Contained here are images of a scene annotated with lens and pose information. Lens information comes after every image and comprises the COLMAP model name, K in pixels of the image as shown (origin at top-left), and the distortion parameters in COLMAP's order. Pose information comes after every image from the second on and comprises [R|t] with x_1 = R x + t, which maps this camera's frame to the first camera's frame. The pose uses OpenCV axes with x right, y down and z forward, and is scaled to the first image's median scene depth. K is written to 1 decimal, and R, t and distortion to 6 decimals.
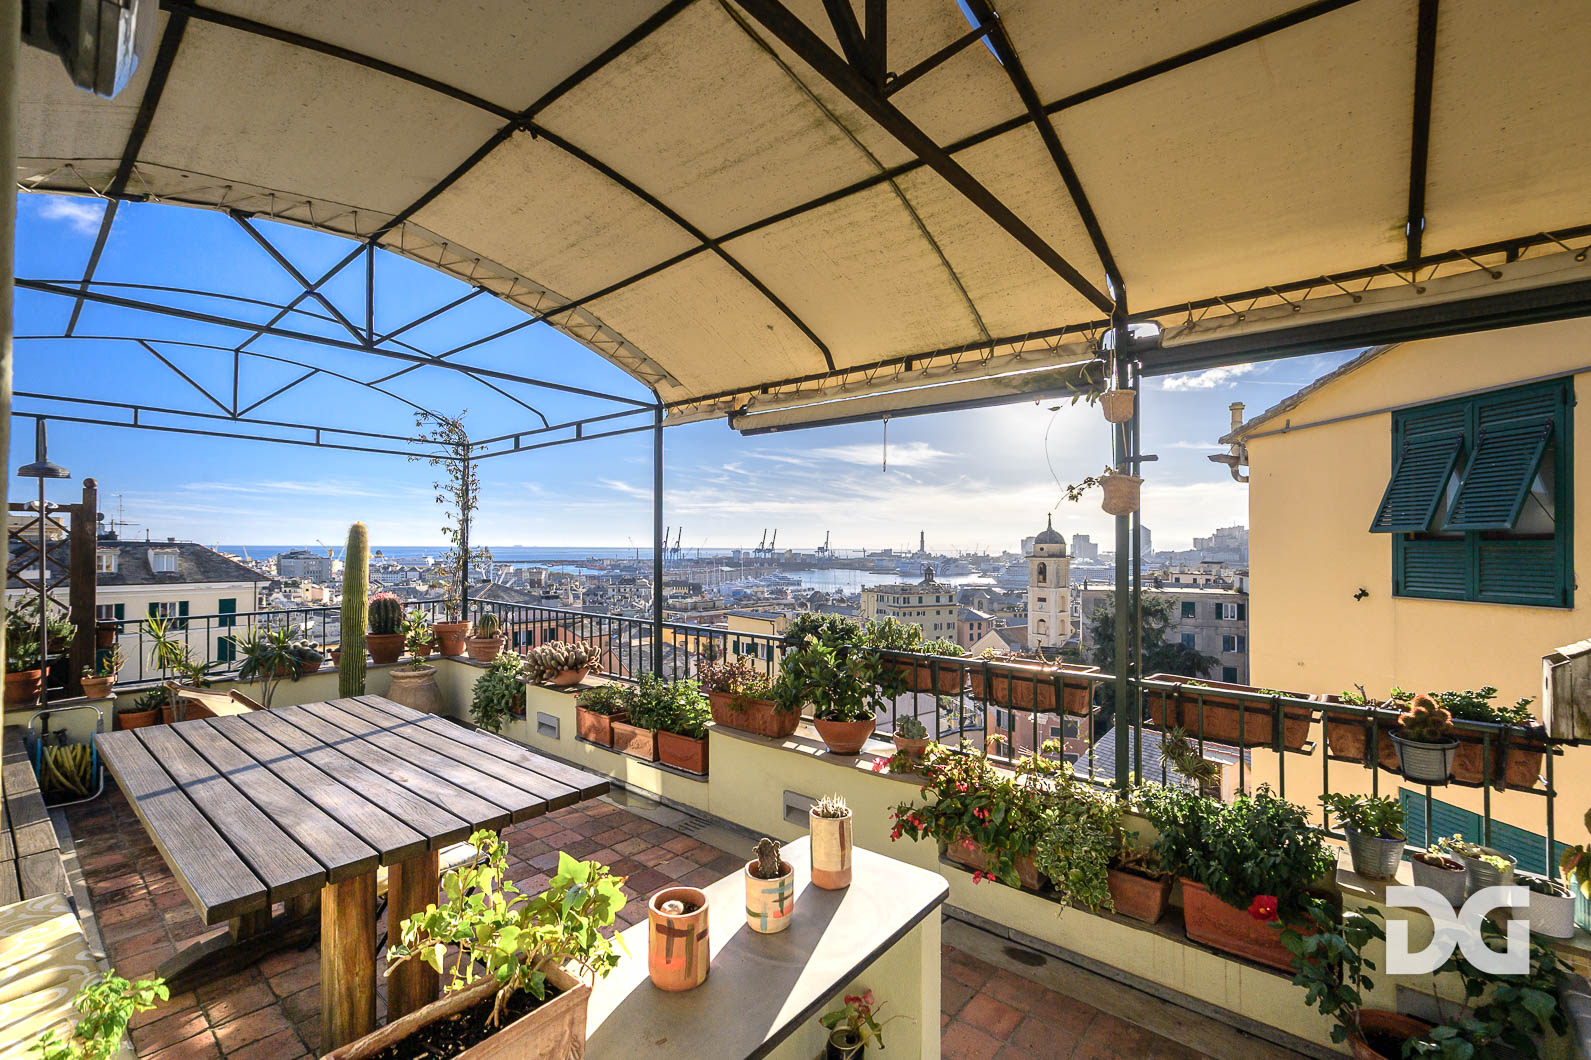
lens RADIAL K [[681.4, 0, 795.5], [0, 681.4, 541.1], [0, 0, 1]] dist [0.006200, 0.000236]
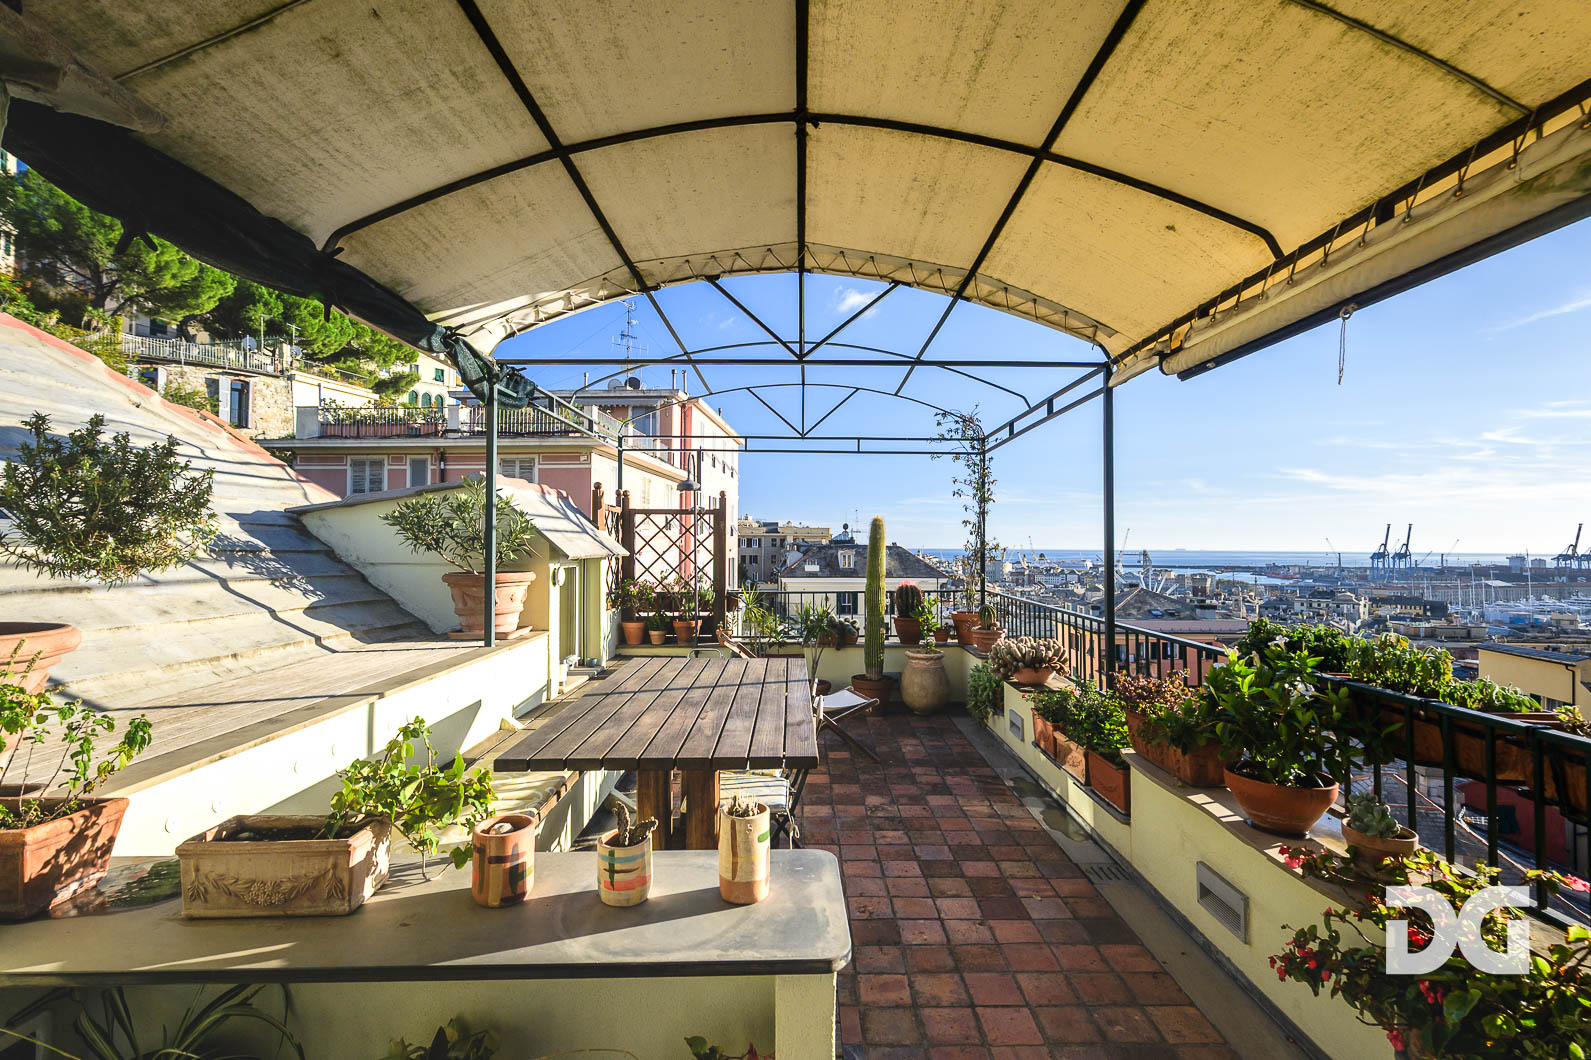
lens RADIAL K [[725.6, 0, 822.3], [0, 725.6, 535.0], [0, 0, 1]] dist [0.001595, 0.000648]
pose [[0.661339, -0.014179, -0.749953, 0.313839], [0.004194, 0.999876, -0.015206, 0.033175], [0.750076, 0.006911, 0.661316, 0.201666]]
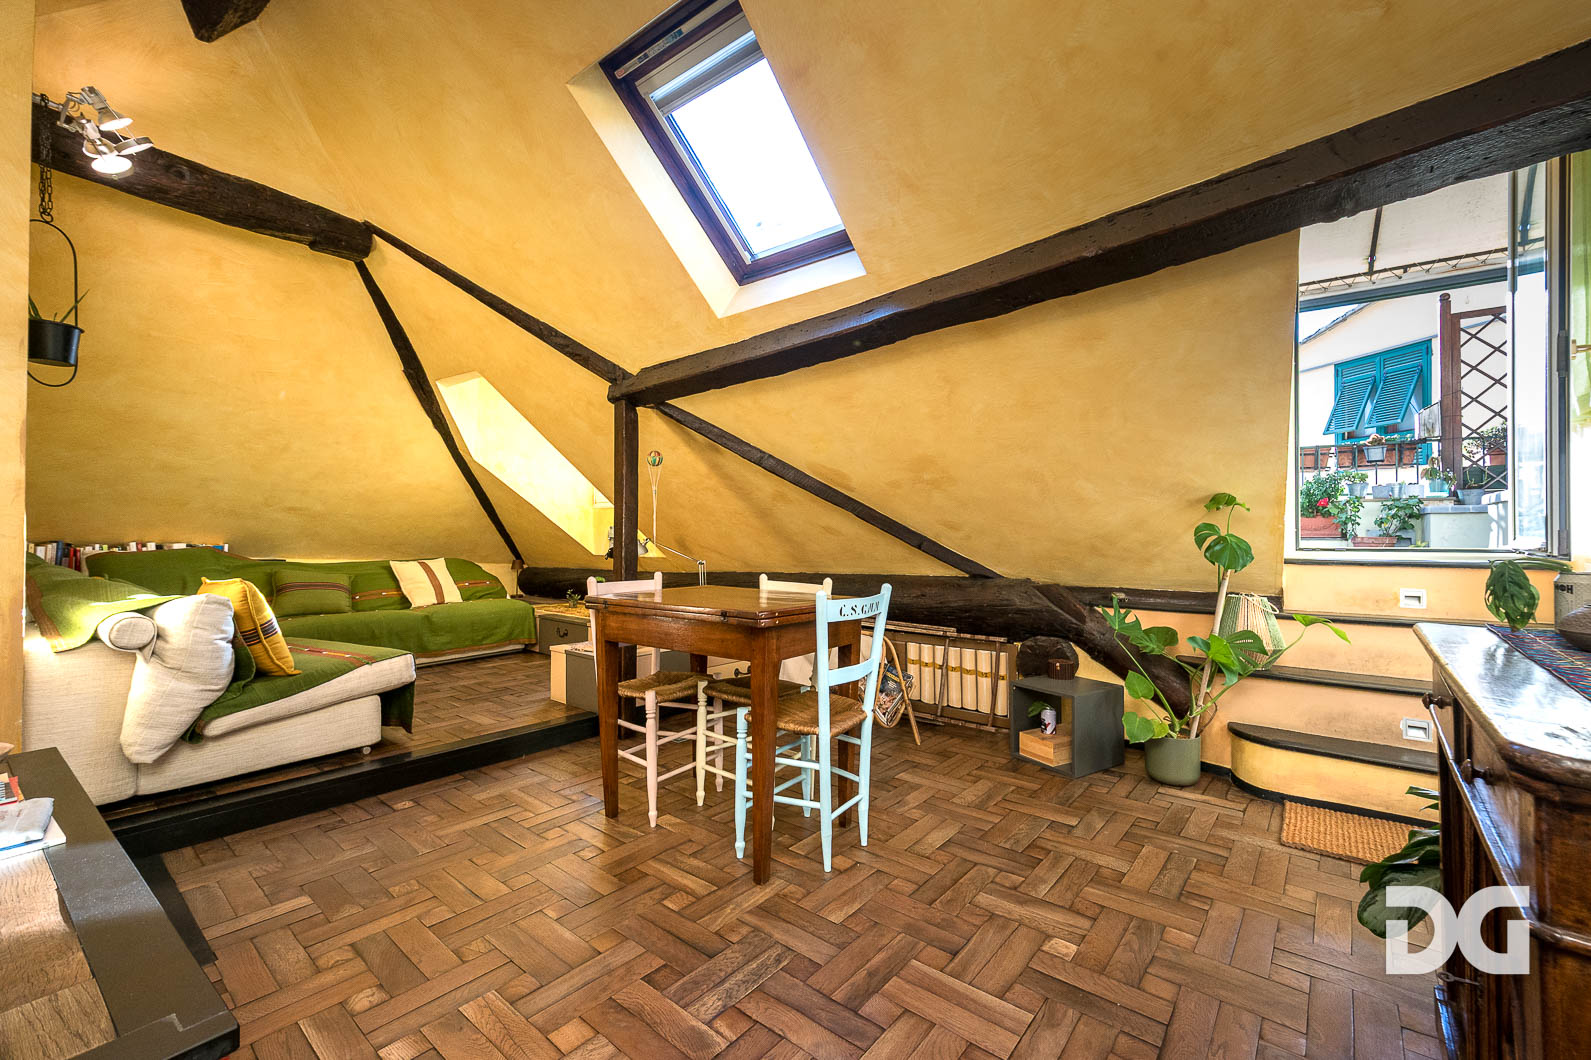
lens RADIAL K [[651.4, 0, 823.3], [0, 651.4, 527.8], [0, 0, 1]] dist [0.003855, 0.001359]
pose [[0.995844, -0.000906, 0.091072, -0.915420], [0.001333, 0.999988, -0.004635, 0.375358], [-0.091067, 0.004737, 0.995834, -0.839930]]
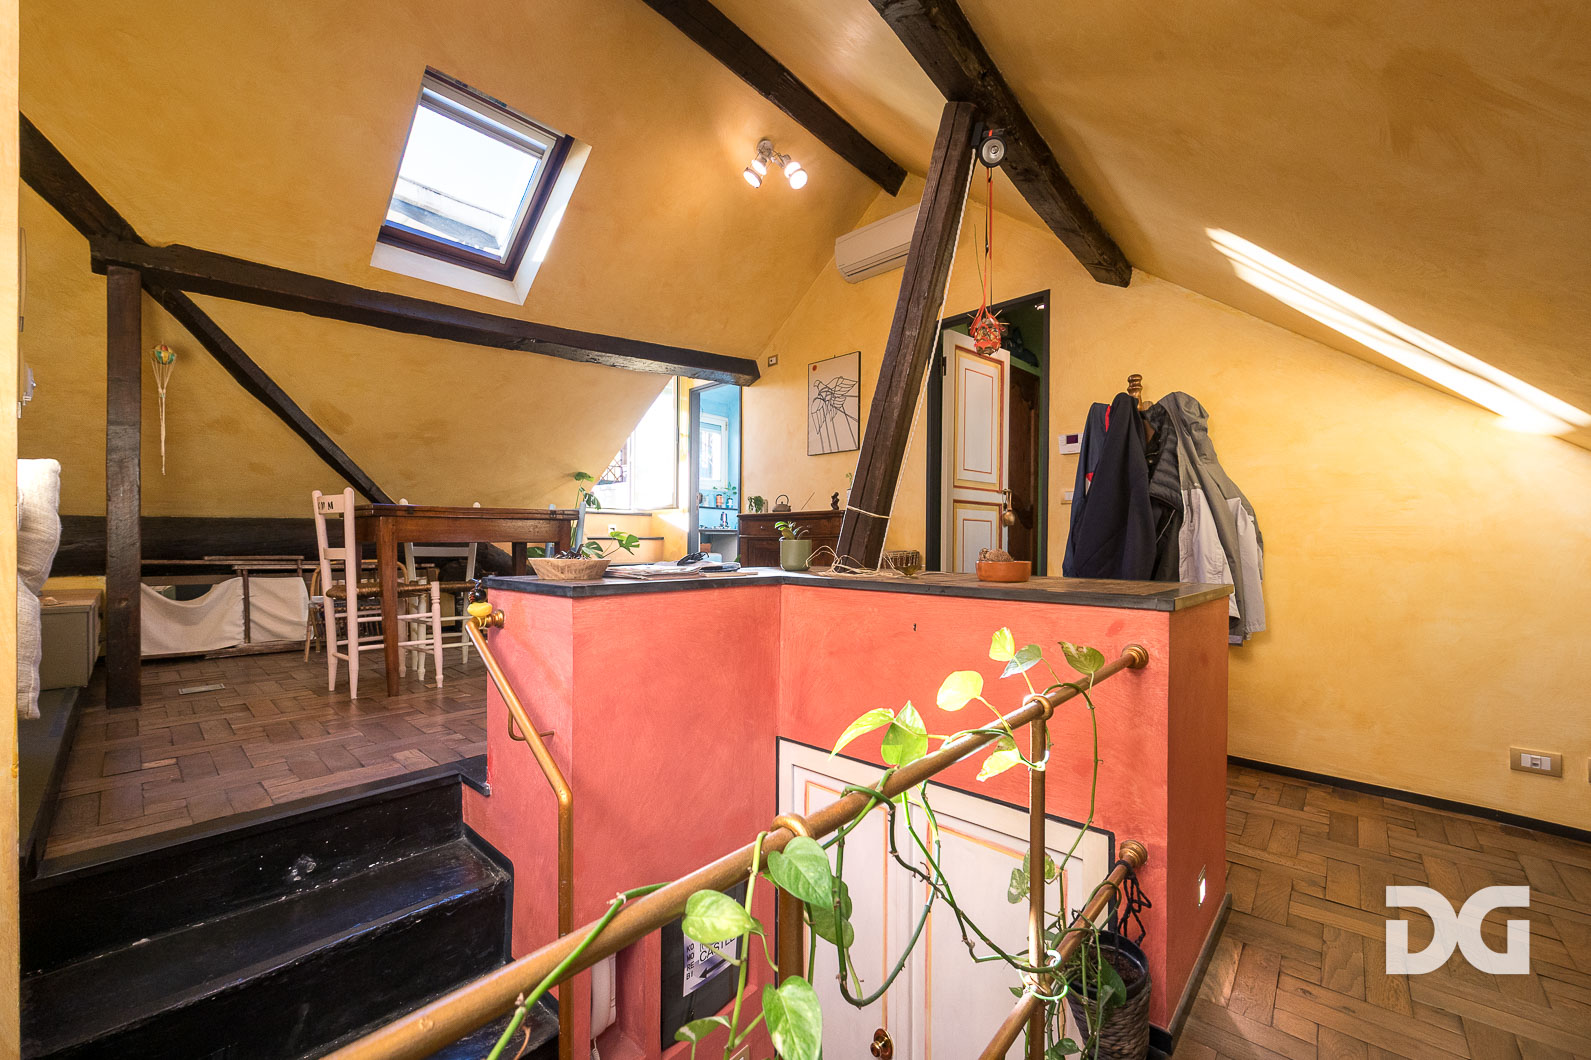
lens RADIAL K [[651.4, 0, 784.7], [0, 651.4, 545.4], [0, 0, 1]] dist [0.003855, 0.001359]
pose [[0.023861, -0.008558, 0.999679, -1.902002], [-0.016294, 0.999827, 0.008948, 0.482892], [-0.999582, -0.016502, 0.023717, -0.612014]]
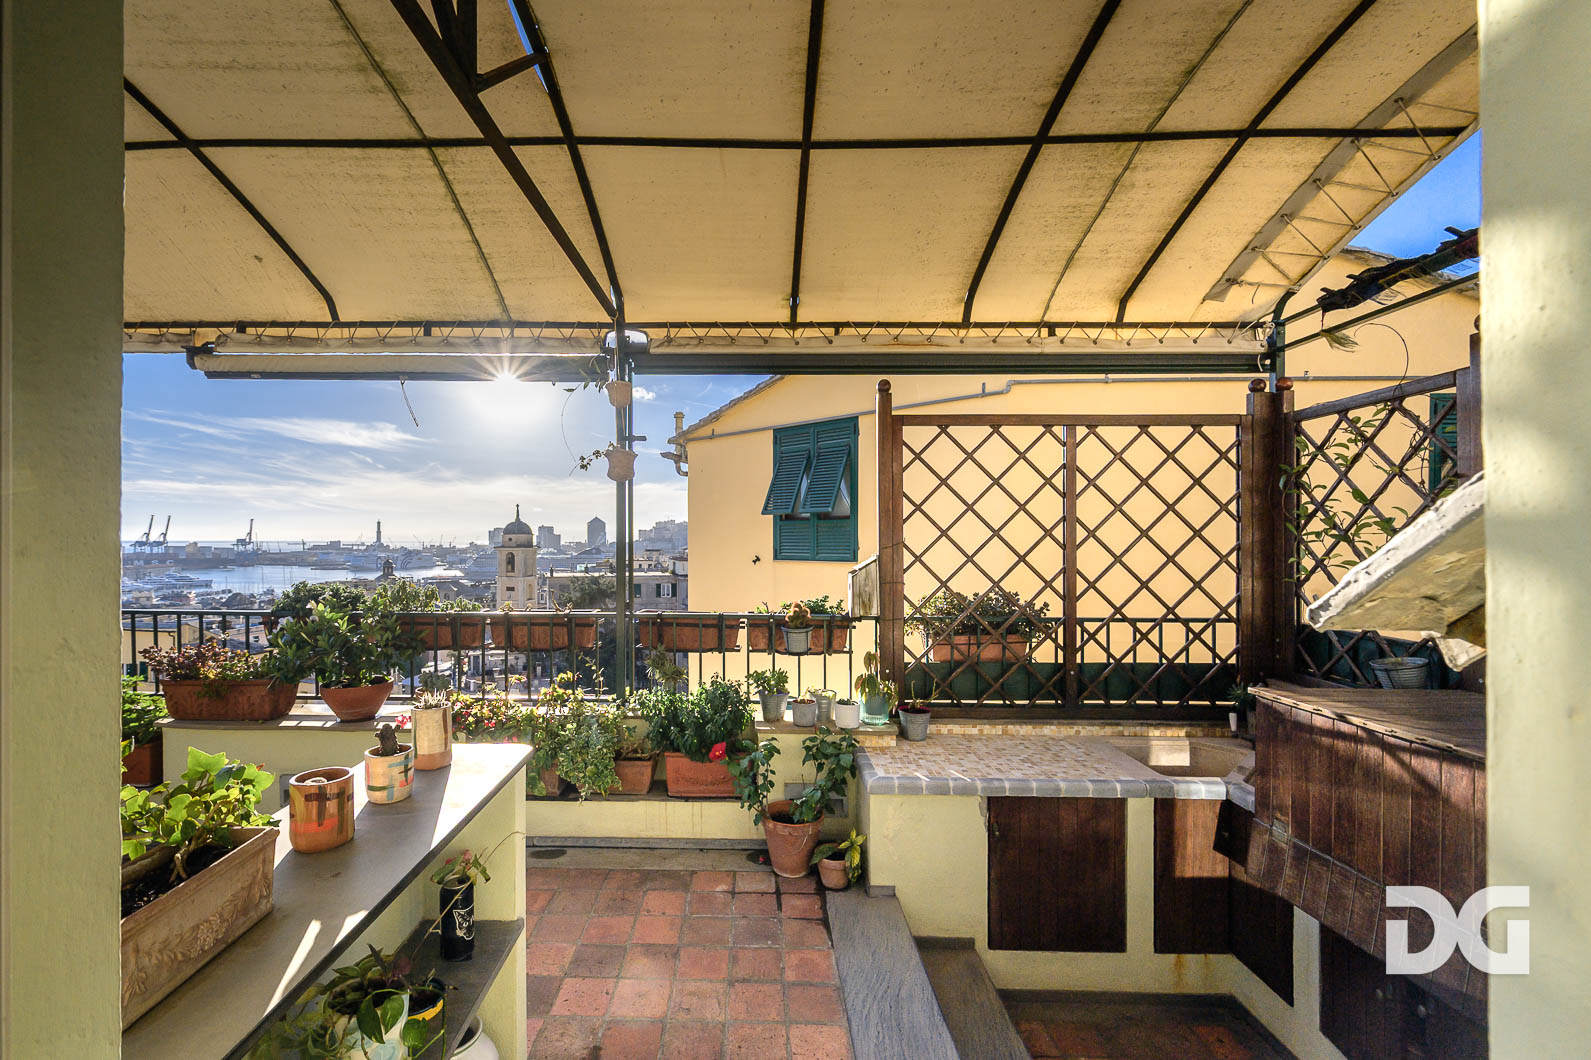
lens RADIAL K [[670.5, 0, 734.9], [0, 670.5, 543.0], [0, 0, 1]] dist [0.000870, -0.000622]
pose [[0.783977, -0.008394, 0.620733, -0.098587], [-0.001866, 0.999872, 0.015878, 0.043010], [-0.620787, -0.013606, 0.783861, -0.076619]]
